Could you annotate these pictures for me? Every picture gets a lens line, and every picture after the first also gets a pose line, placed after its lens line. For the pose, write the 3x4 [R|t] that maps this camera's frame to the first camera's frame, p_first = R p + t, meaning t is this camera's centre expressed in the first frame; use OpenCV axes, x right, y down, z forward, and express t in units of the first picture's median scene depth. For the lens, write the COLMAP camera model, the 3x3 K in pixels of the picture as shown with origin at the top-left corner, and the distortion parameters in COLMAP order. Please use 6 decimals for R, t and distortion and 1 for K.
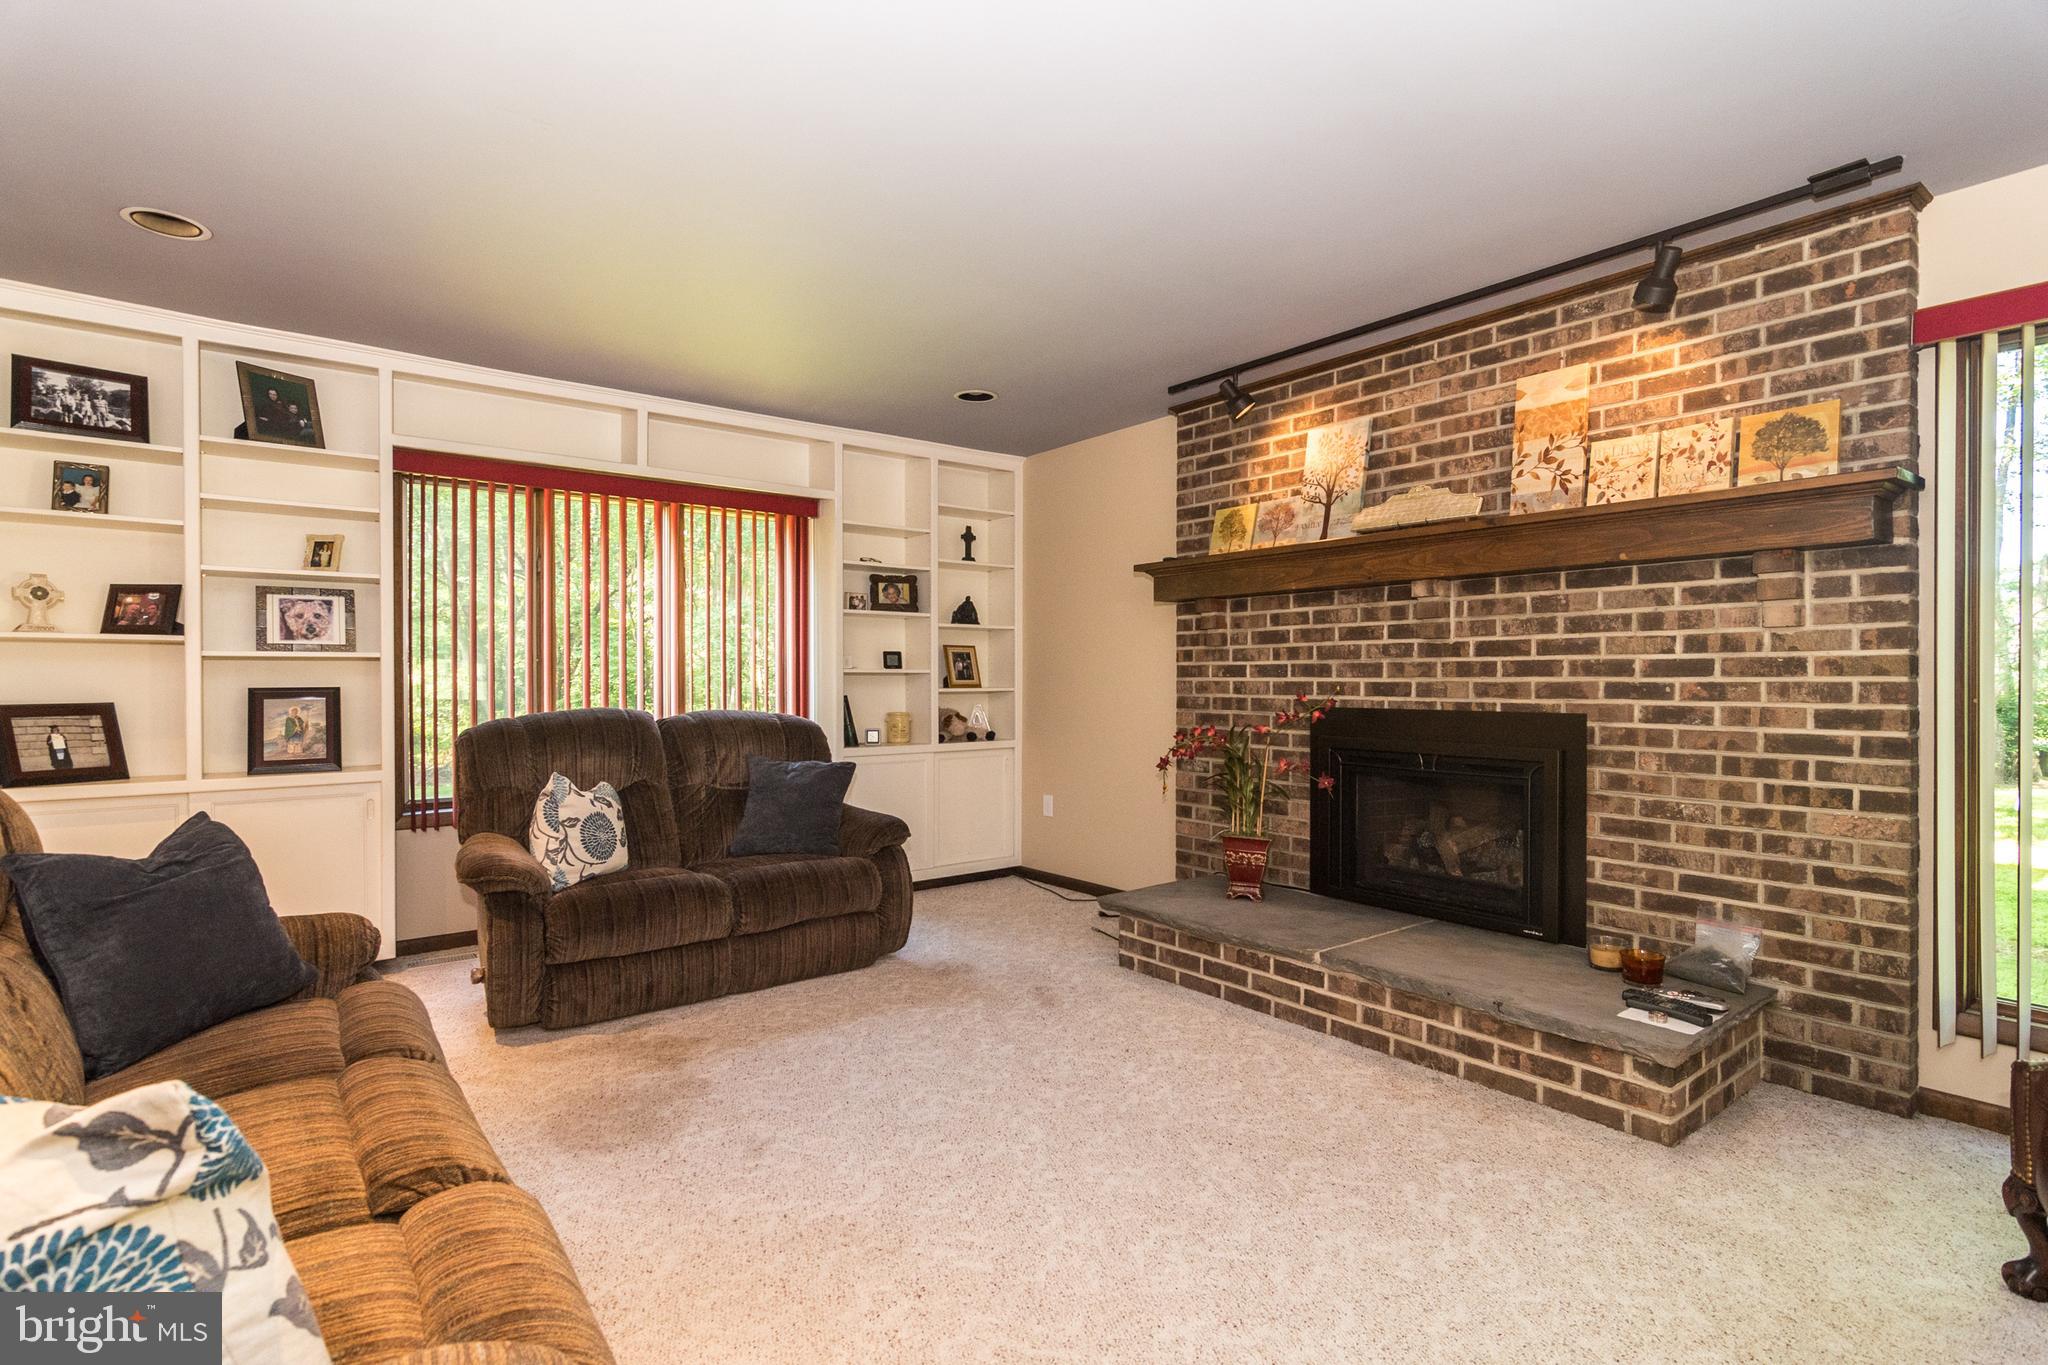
lens RADIAL K [[1014.5, 0, 1037.5], [0, 1014.5, 684.9], [0, 0, 1]] dist [-0.002605, 0.000776]
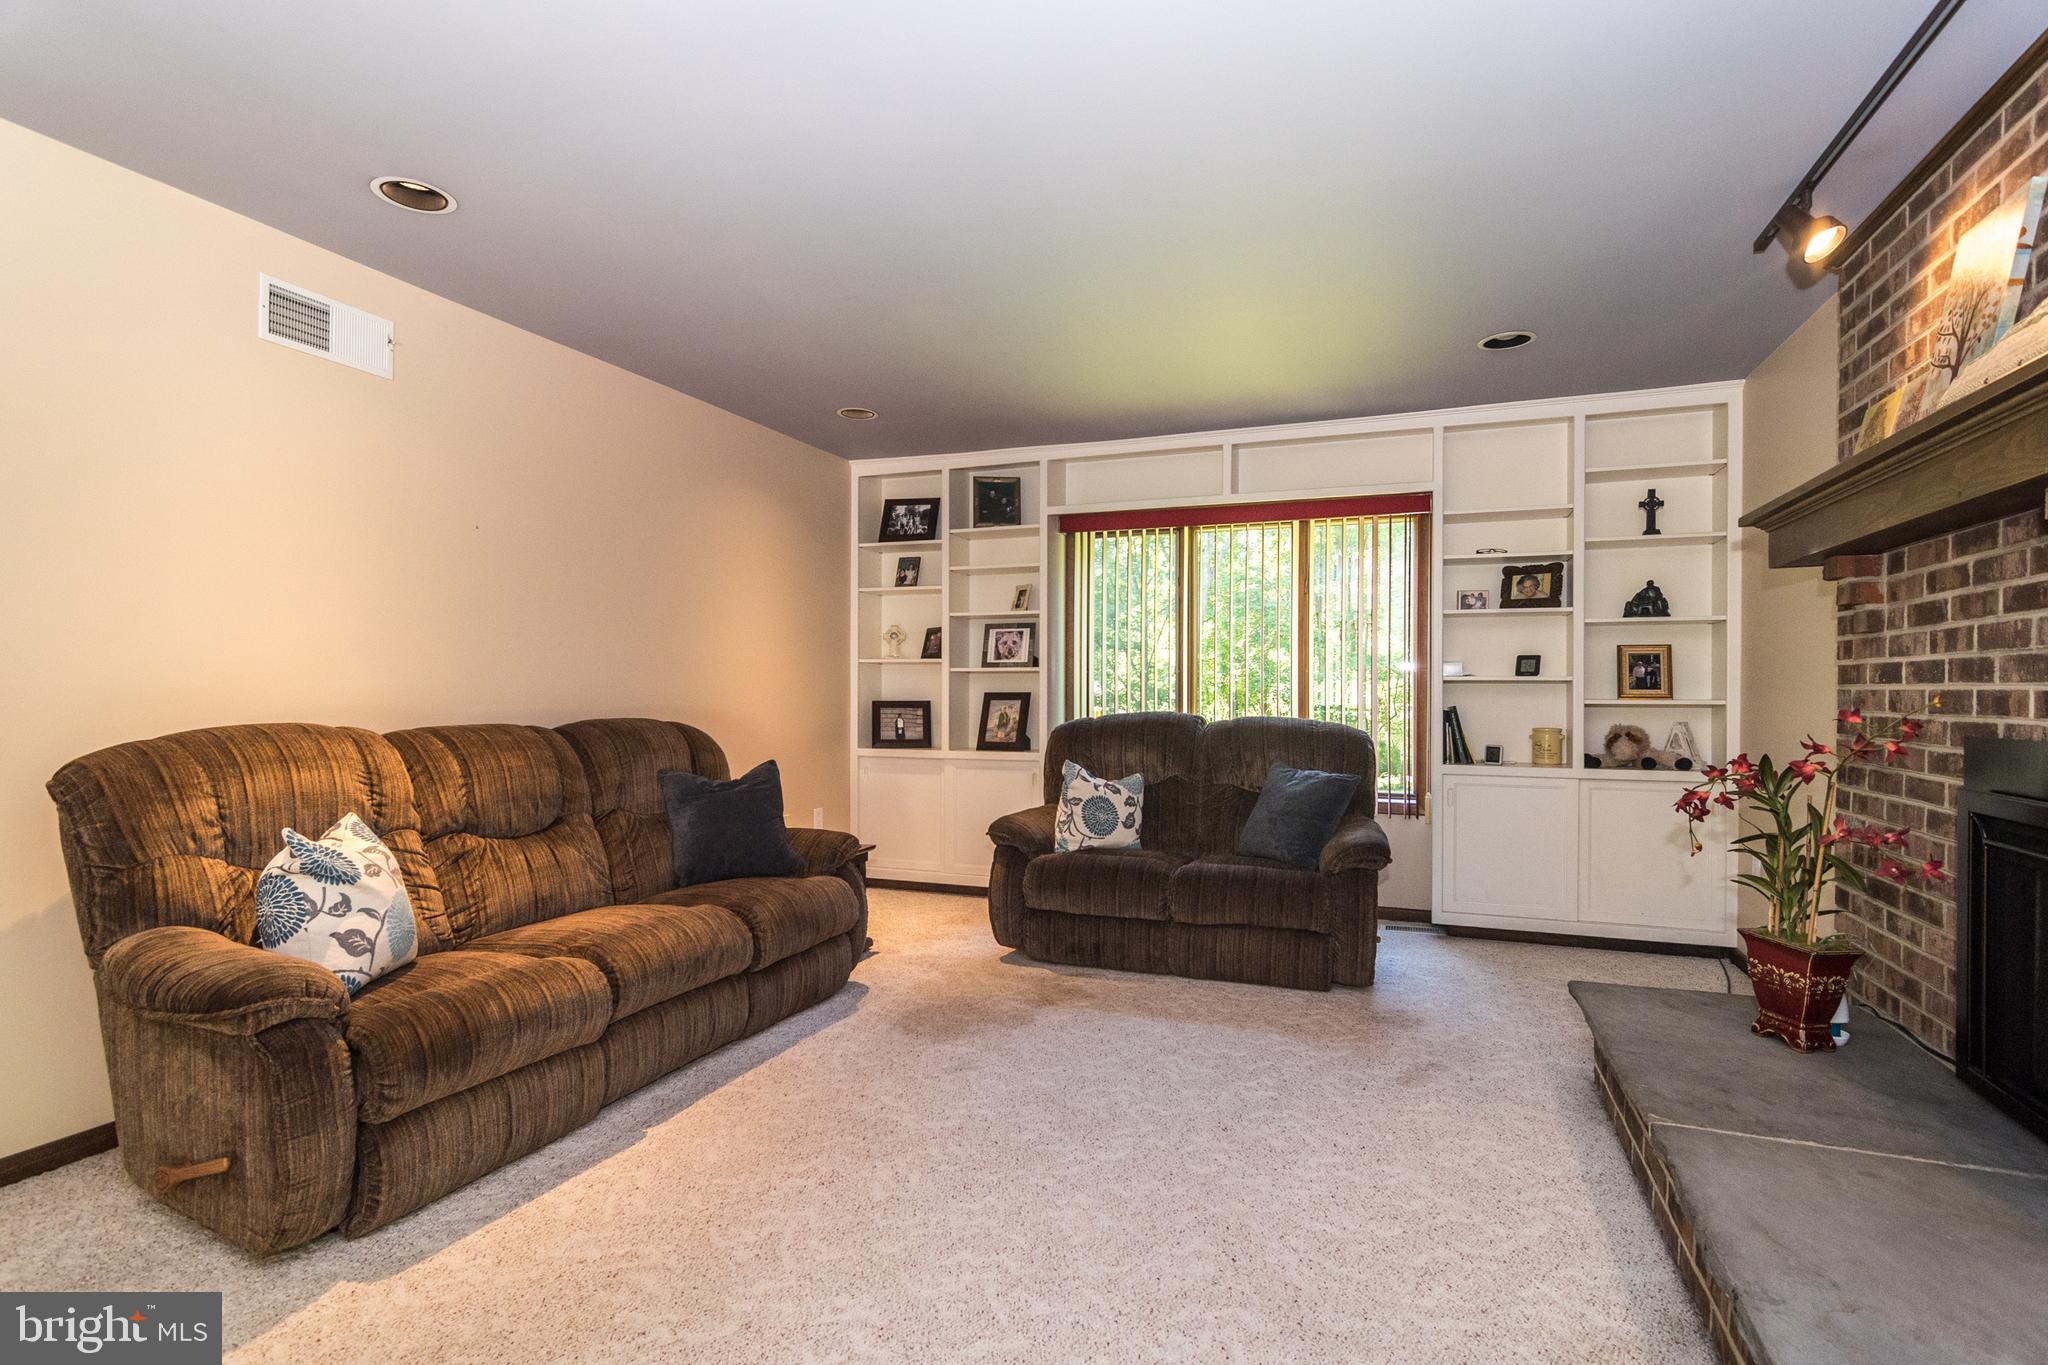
lens RADIAL K [[1010.3, 0, 1014.6], [0, 1010.3, 693.3], [0, 0, 1]] dist [-0.001364, 0.000420]
pose [[0.488698, 0.004841, -0.872439, 0.566325], [-0.009434, 0.999955, 0.000265, 0.003560], [0.872402, 0.008101, 0.488722, 0.320659]]
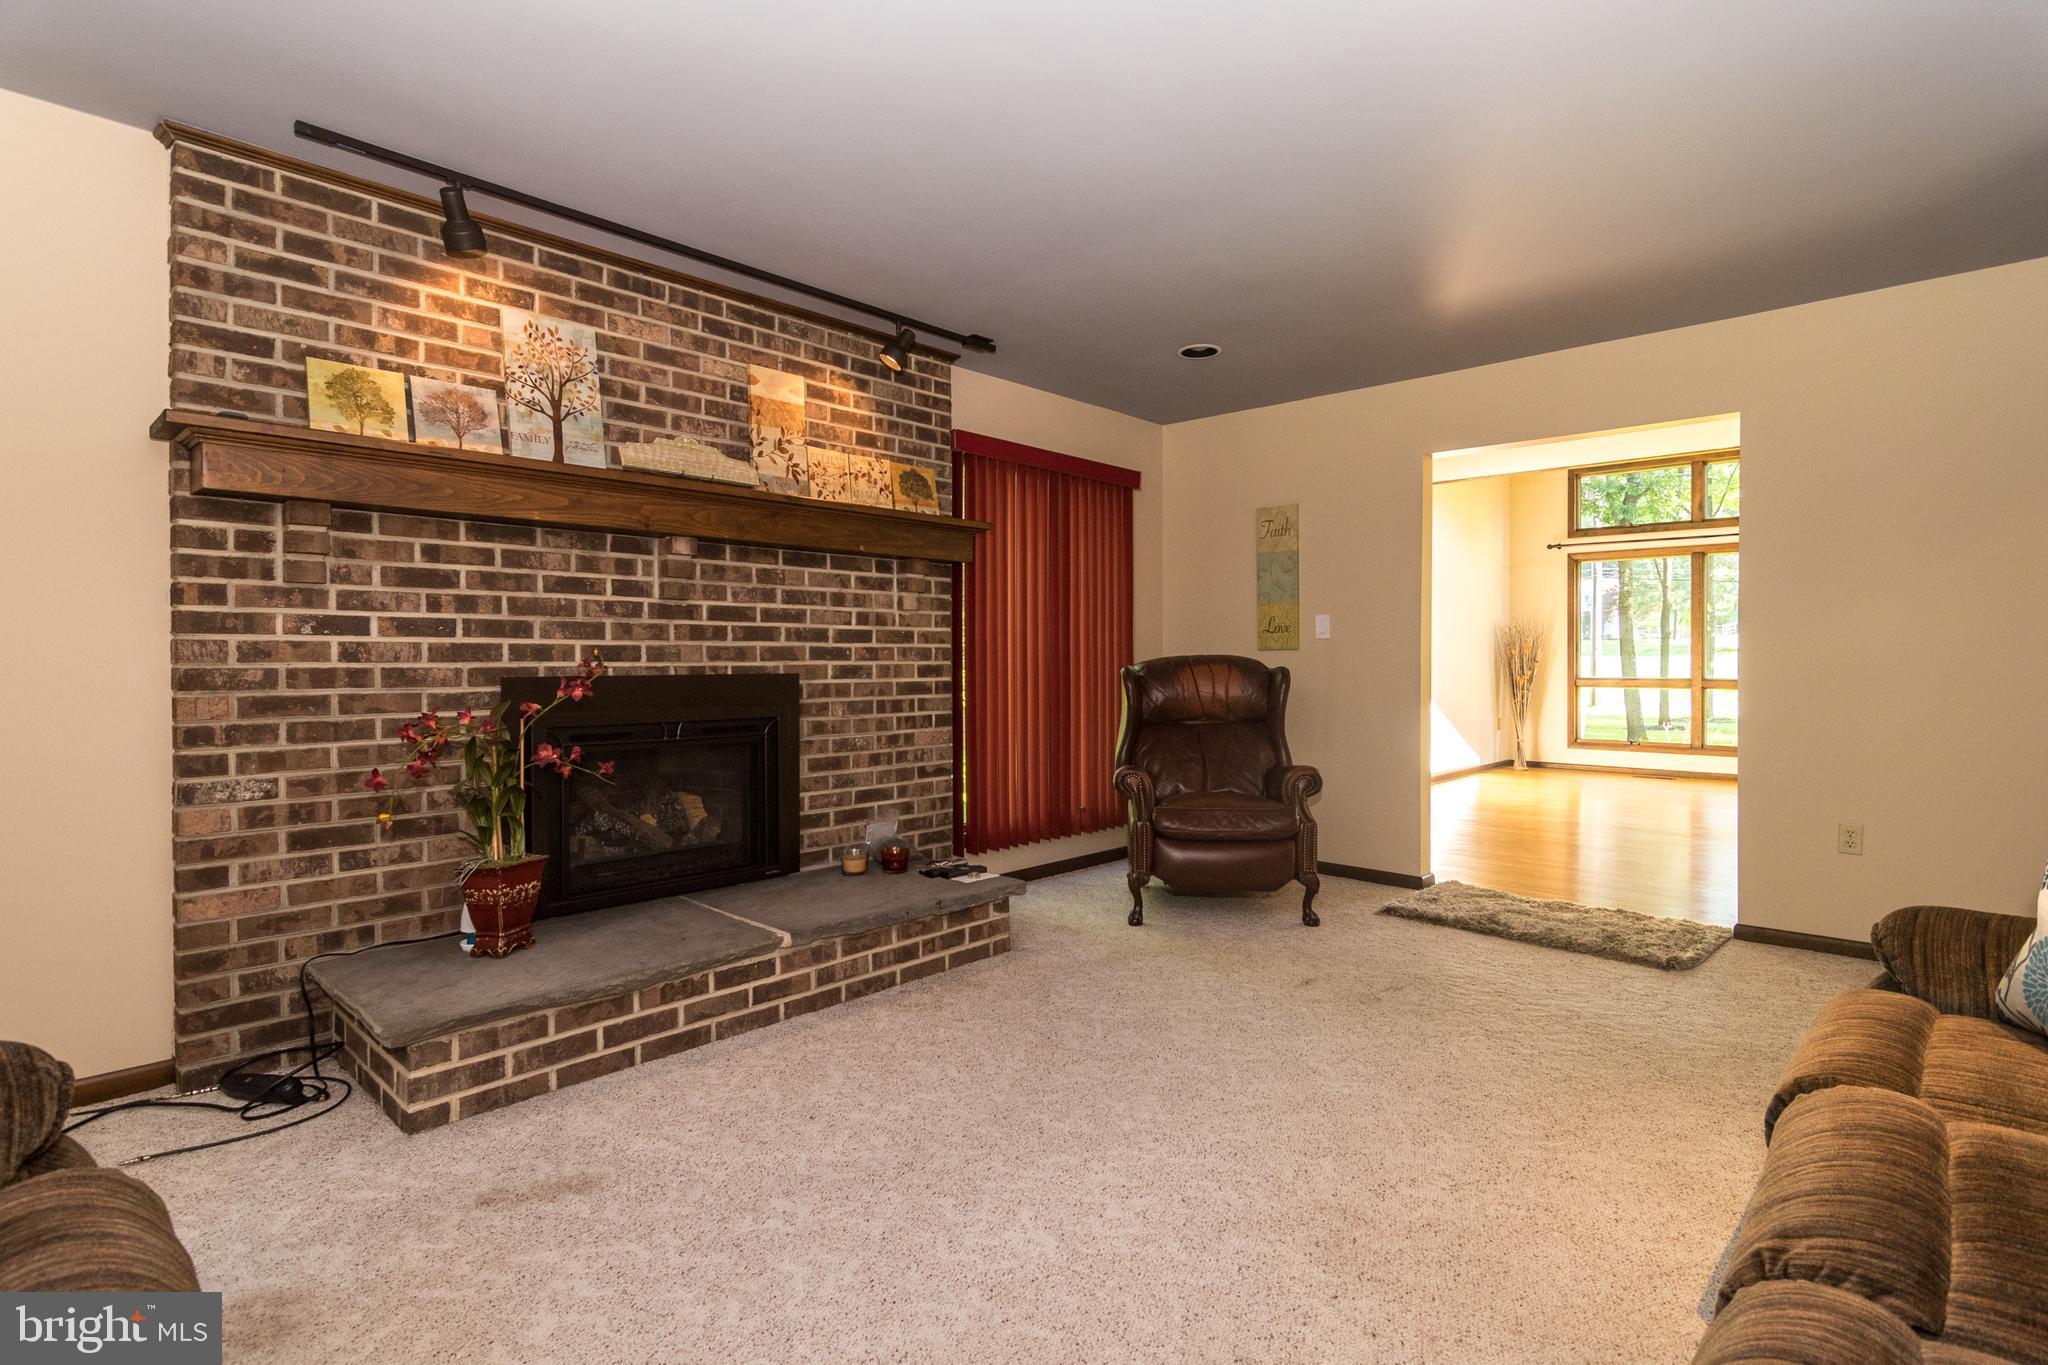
lens RADIAL K [[986.0, 0, 1074.0], [0, 986.0, 667.8], [0, 0, 1]] dist [-0.003225, -0.000211]
pose [[-0.177044, -0.009575, 0.984156, -0.593796], [0.006634, 0.999918, 0.010921, 0.010759], [-0.984181, 0.008462, -0.176966, 0.816007]]
